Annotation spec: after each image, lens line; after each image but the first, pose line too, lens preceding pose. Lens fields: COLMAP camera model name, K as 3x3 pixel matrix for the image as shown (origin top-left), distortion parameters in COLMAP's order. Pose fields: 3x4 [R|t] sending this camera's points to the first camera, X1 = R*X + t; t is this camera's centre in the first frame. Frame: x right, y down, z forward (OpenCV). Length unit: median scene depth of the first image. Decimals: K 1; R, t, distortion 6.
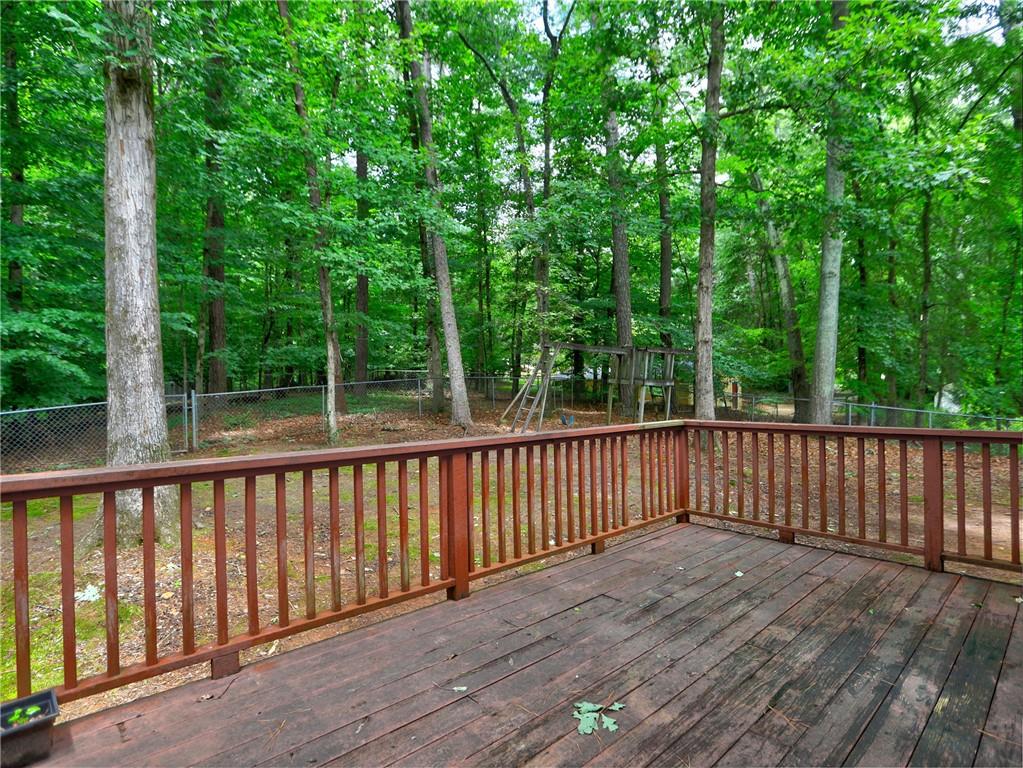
lens RADIAL K [[528.4, 0, 517.1], [0, 528.4, 386.5], [0, 0, 1]] dist [-0.051316, 0.021167]
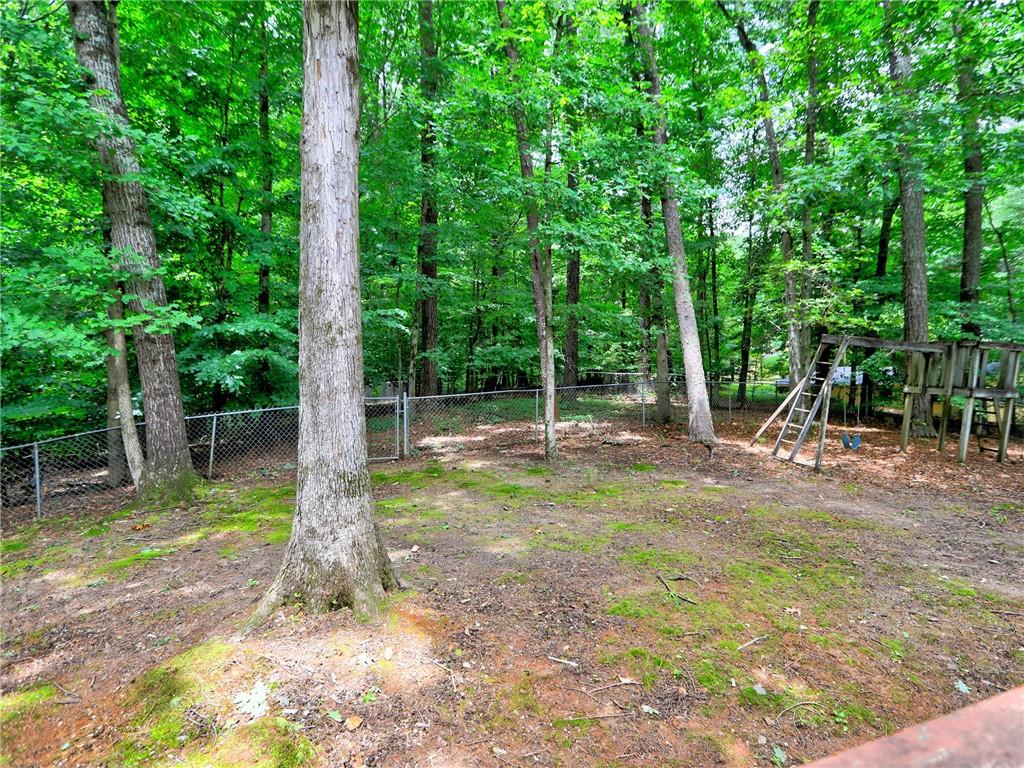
lens RADIAL K [[528.9, 0, 517.6], [0, 528.9, 386.5], [0, 0, 1]] dist [-0.051316, 0.021167]
pose [[0.937524, 0.015943, -0.347554, -0.108177], [-0.017339, 0.999849, -0.000907, -0.005878], [0.347487, 0.006876, 0.937660, 0.186409]]
